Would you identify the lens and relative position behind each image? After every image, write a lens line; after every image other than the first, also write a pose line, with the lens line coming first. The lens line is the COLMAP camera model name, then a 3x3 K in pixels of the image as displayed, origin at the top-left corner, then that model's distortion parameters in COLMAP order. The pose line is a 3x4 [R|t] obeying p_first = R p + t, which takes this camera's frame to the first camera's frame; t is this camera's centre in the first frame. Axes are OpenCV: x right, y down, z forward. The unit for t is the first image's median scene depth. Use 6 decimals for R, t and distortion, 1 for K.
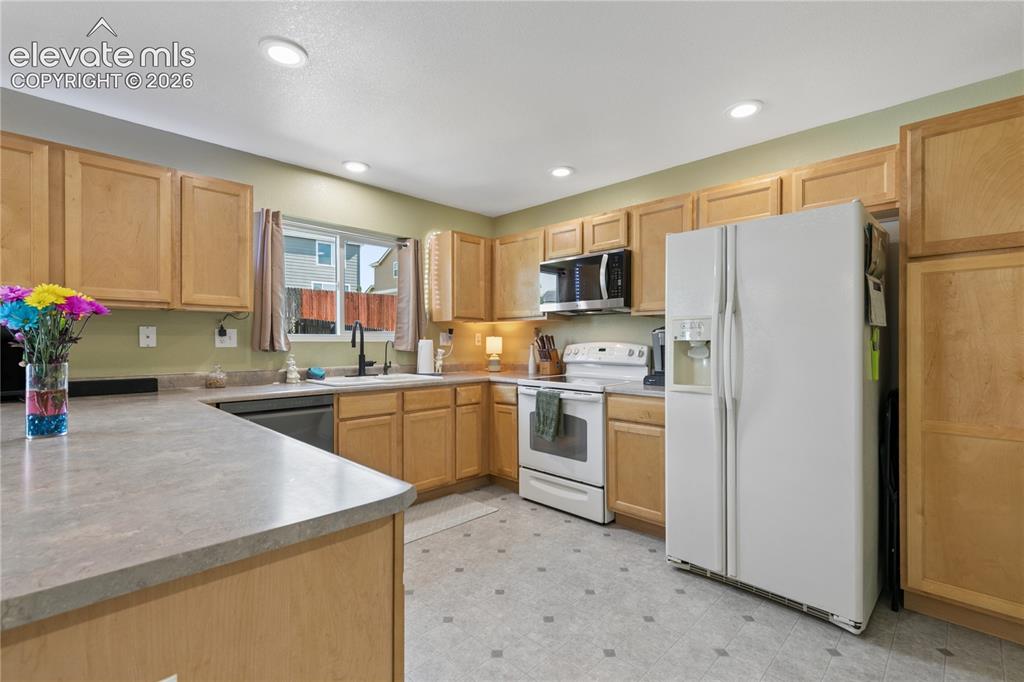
lens RADIAL K [[455.0, 0, 512.0], [0, 455.0, 341.0], [0, 0, 1]] dist [0.000552, -0.000315]
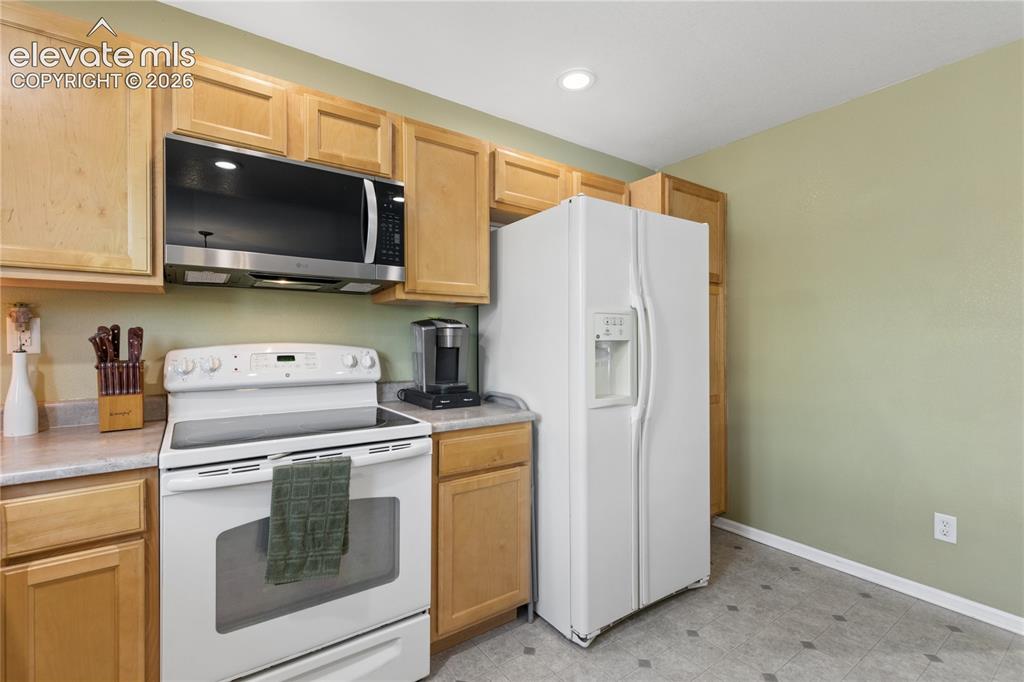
lens RADIAL K [[464.4, 0, 512.0], [0, 464.4, 341.0], [0, 0, 1]] dist [0.019396, 0.000070]
pose [[0.163641, -0.000350, 0.986520, -0.309423], [0.000308, 1.000000, 0.000304, -0.000117], [-0.986520, 0.000254, 0.163641, 0.739095]]
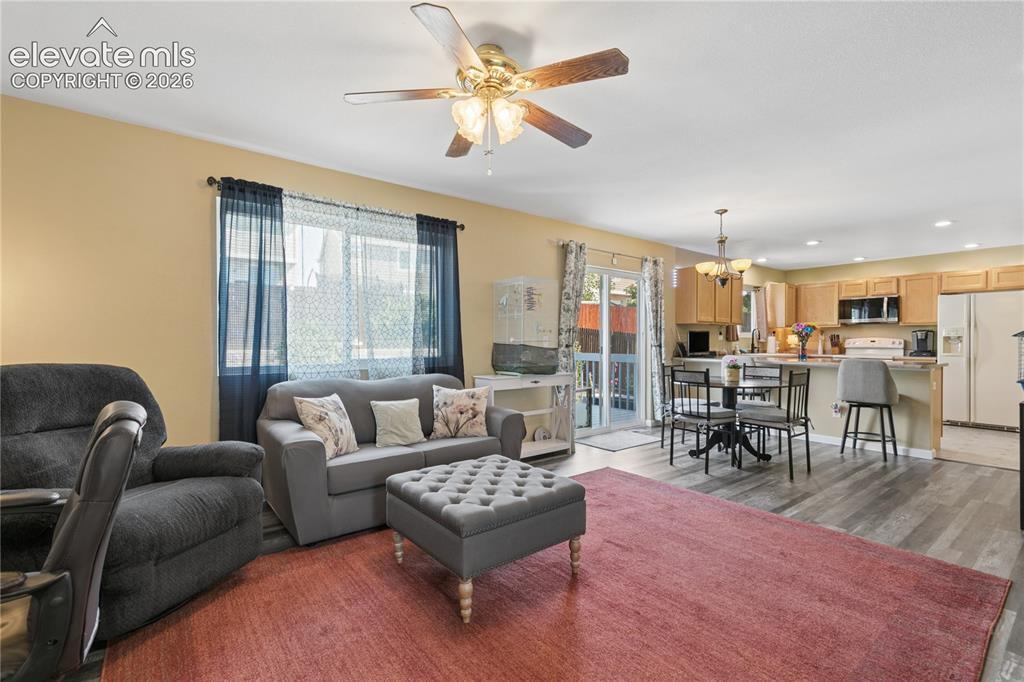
lens RADIAL K [[455.0, 0, 512.0], [0, 455.0, 341.0], [0, 0, 1]] dist [0.000552, -0.000315]
pose [[0.993392, 0.002080, -0.114752, -1.325518], [-0.001828, 0.999996, 0.002295, 0.017266], [0.114756, -0.002070, 0.993392, -1.377773]]
